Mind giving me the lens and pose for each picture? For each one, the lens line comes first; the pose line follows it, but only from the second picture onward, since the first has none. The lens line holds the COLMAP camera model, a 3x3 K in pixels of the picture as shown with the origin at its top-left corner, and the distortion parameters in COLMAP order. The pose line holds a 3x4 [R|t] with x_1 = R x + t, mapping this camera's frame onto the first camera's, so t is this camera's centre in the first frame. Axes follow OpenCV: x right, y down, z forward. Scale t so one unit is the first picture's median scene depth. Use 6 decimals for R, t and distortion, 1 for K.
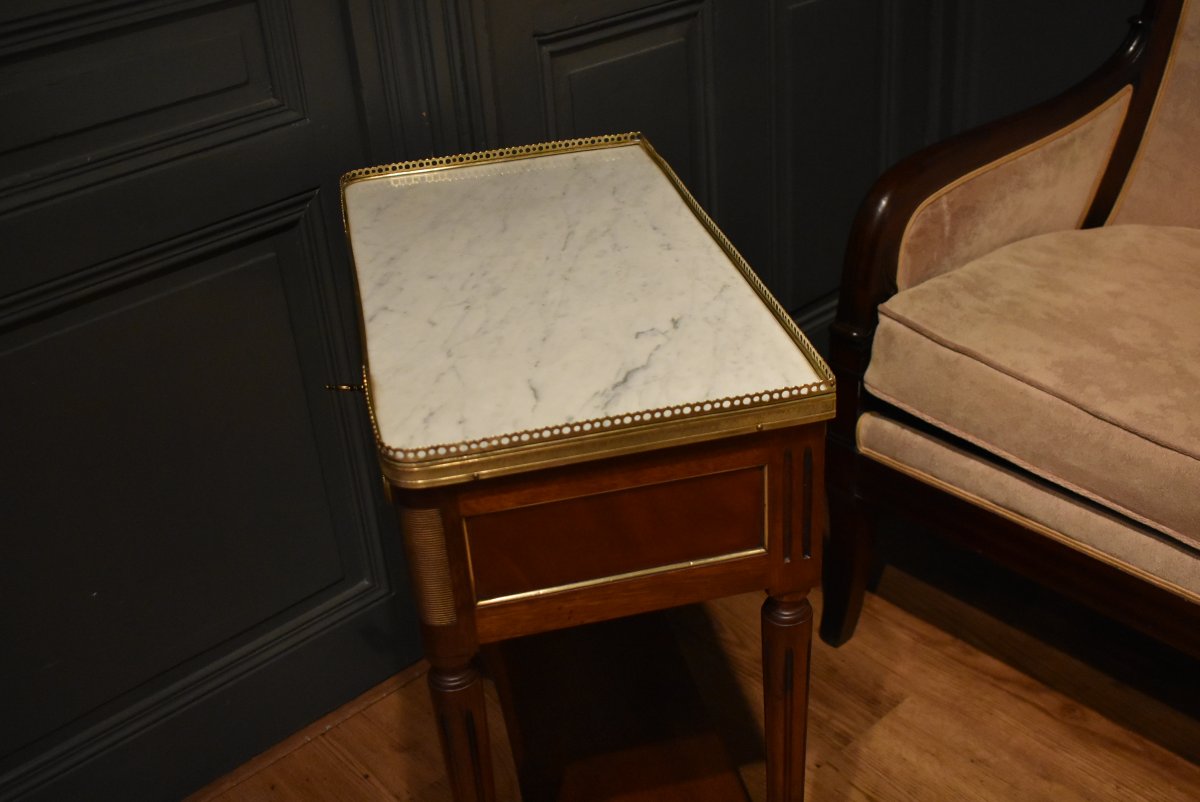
lens RADIAL K [[1327.3, 0, 610.4], [0, 1327.3, 413.2], [0, 0, 1]] dist [-0.070788, 0.000000]
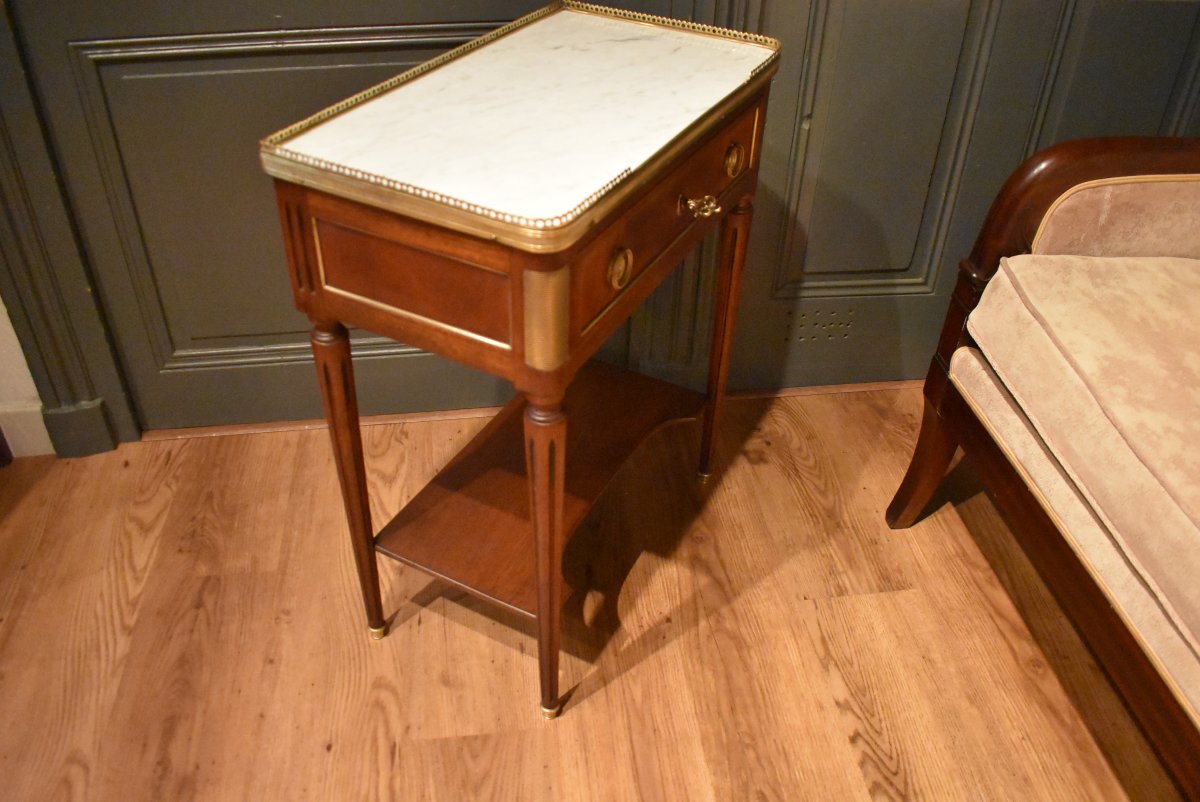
lens RADIAL K [[976.8, 0, 596.8], [0, 976.8, 402.8], [0, 0, 1]] dist [-0.098296, 0.022325]
pose [[0.827411, 0.402655, -0.391484, 0.277474], [-0.346020, 0.914573, 0.209349, -0.019672], [0.442336, -0.037756, 0.896054, 0.116157]]
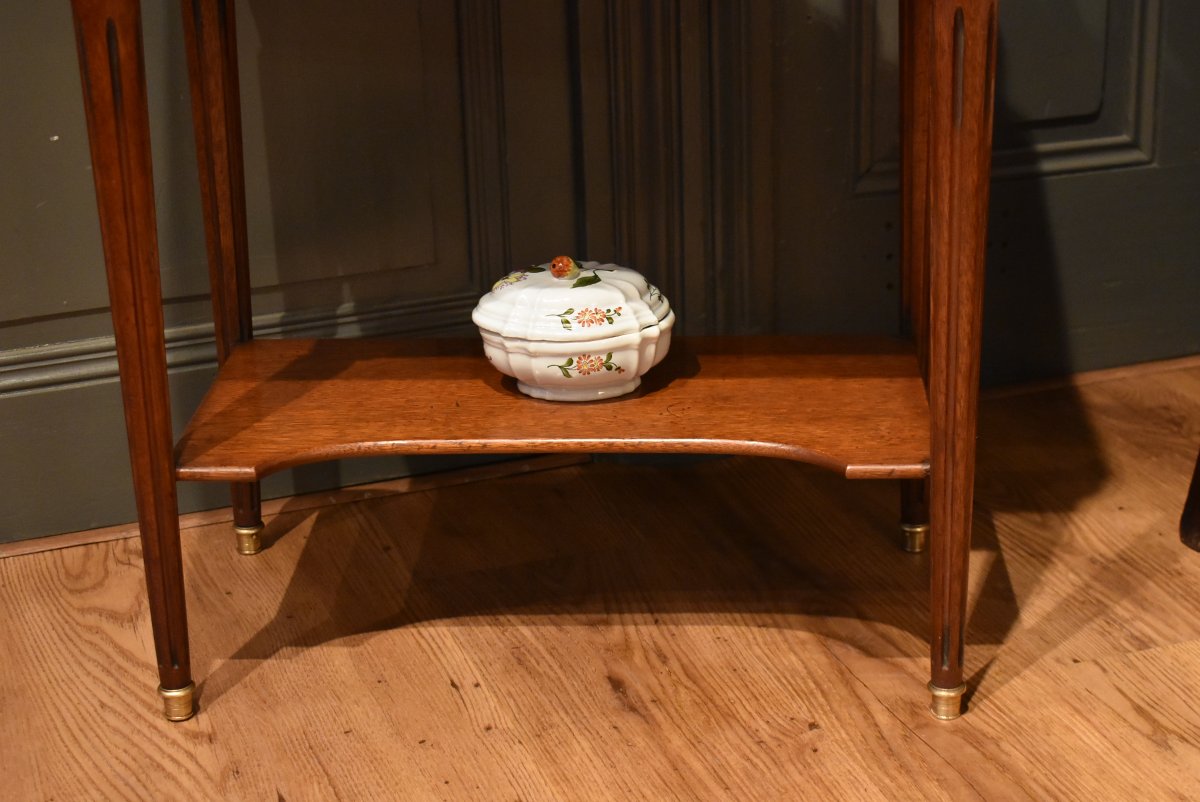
lens RADIAL K [[2271.4, 0, 606.7], [0, 2271.4, 395.1], [0, 0, 1]] dist [0.033759, 0.000000]
pose [[0.926390, 0.167255, -0.337384, 0.286488], [-0.215279, 0.970328, -0.110082, 0.310340], [0.308962, 0.174610, 0.934909, -0.025075]]
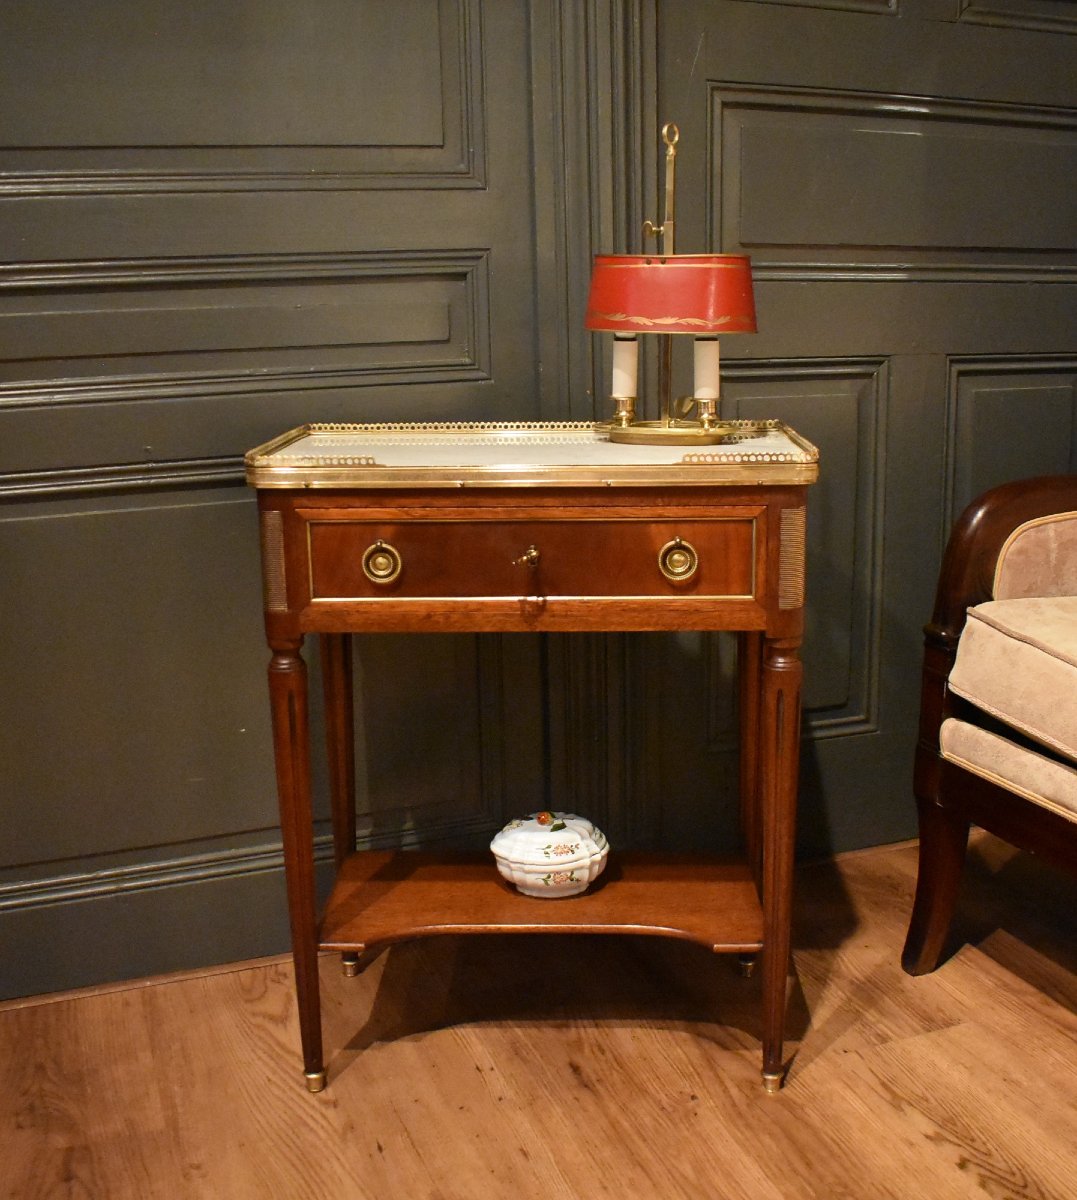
lens RADIAL K [[1387.5, 0, 561.4], [0, 1387.5, 608.2], [0, 0, 1]] dist [-0.087603, 0.000000]
pose [[0.934480, 0.130348, -0.331297, 0.256569], [-0.216080, 0.947223, -0.236808, 0.242954], [0.282944, 0.292878, 0.913326, -0.095865]]
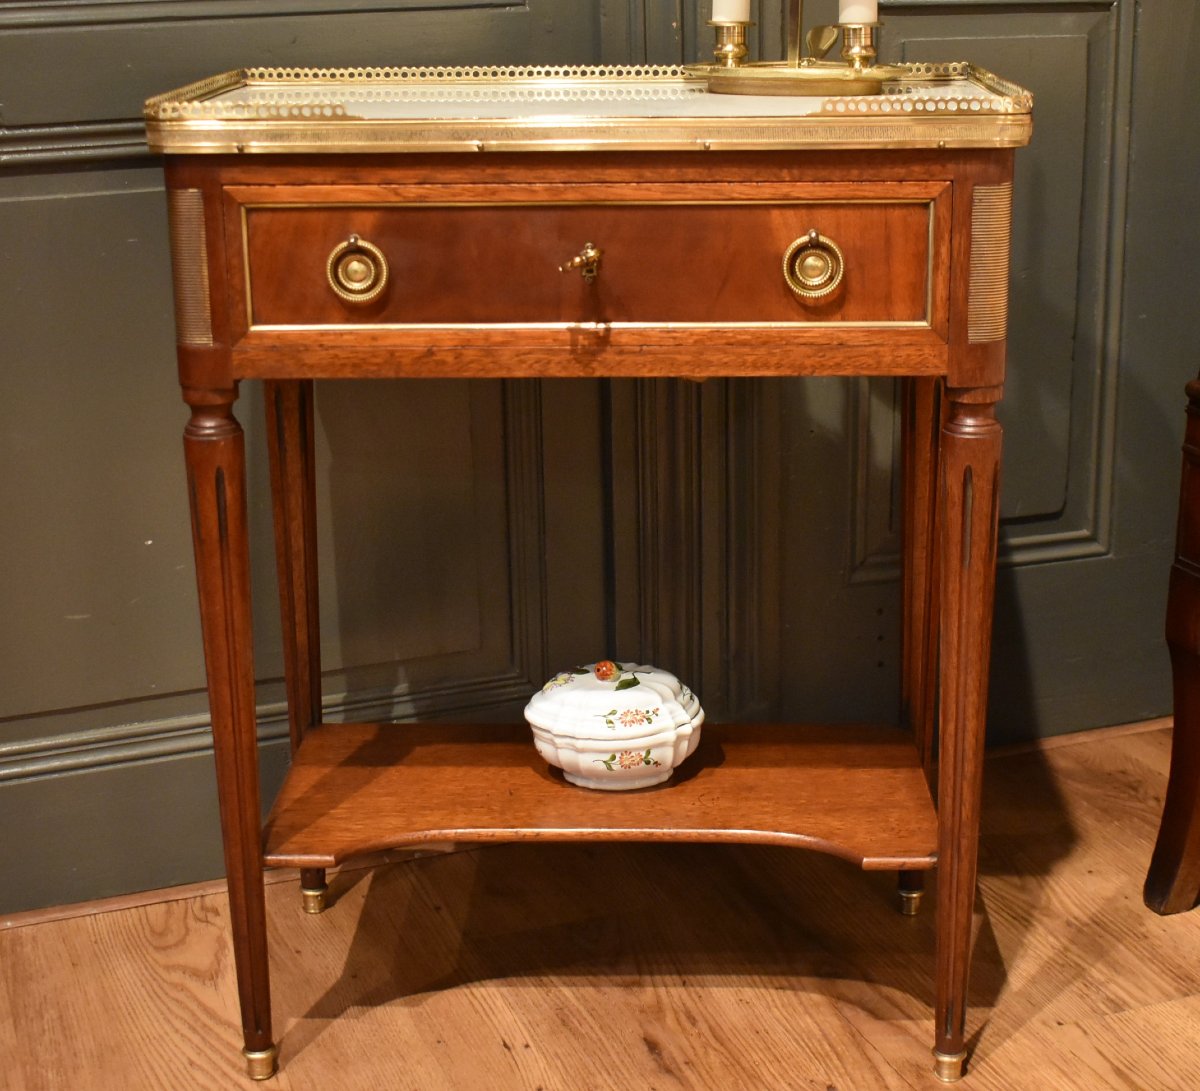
lens RADIAL K [[2046.1, 0, 615.8], [0, 2046.1, 548.2], [0, 0, 1]] dist [-0.047011, 0.000000]
pose [[0.932335, 0.153657, -0.327323, 0.247849], [-0.218810, 0.960418, -0.172396, 0.264615], [0.287877, 0.232352, 0.929053, -0.058710]]
